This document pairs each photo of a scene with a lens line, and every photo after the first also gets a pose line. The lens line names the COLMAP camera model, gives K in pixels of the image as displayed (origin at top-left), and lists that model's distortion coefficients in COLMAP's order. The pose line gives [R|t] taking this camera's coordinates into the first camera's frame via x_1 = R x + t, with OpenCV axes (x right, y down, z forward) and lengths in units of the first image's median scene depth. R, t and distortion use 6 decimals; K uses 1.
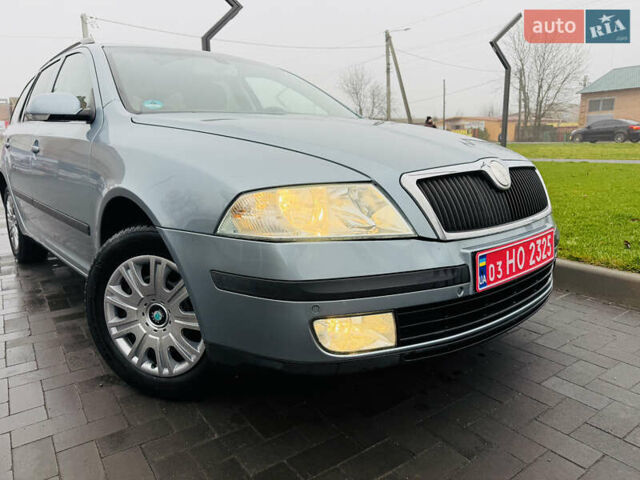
lens RADIAL K [[457.9, 0, 320.0], [0, 457.9, 240.0], [0, 0, 1]] dist [-0.010793, -0.003777]
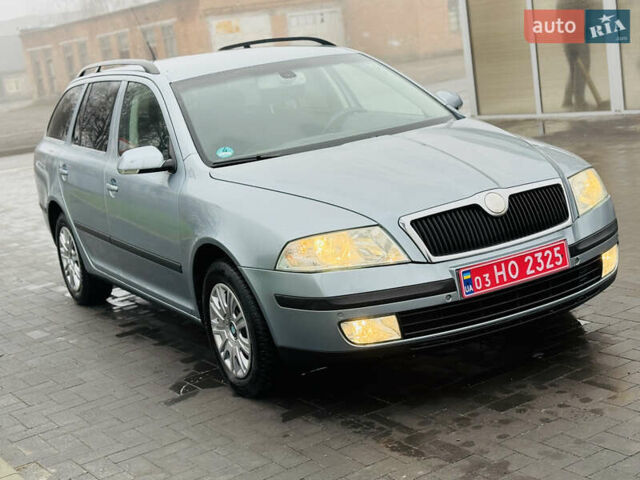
lens RADIAL K [[1022.8, 0, 320.0], [0, 1022.8, 240.0], [0, 0, 1]] dist [0.095935, -0.014379]
pose [[0.963605, -0.077719, -0.255782, 0.725697], [0.078633, 0.996881, -0.006669, -0.071657], [0.255503, -0.013687, 0.966711, -2.052632]]
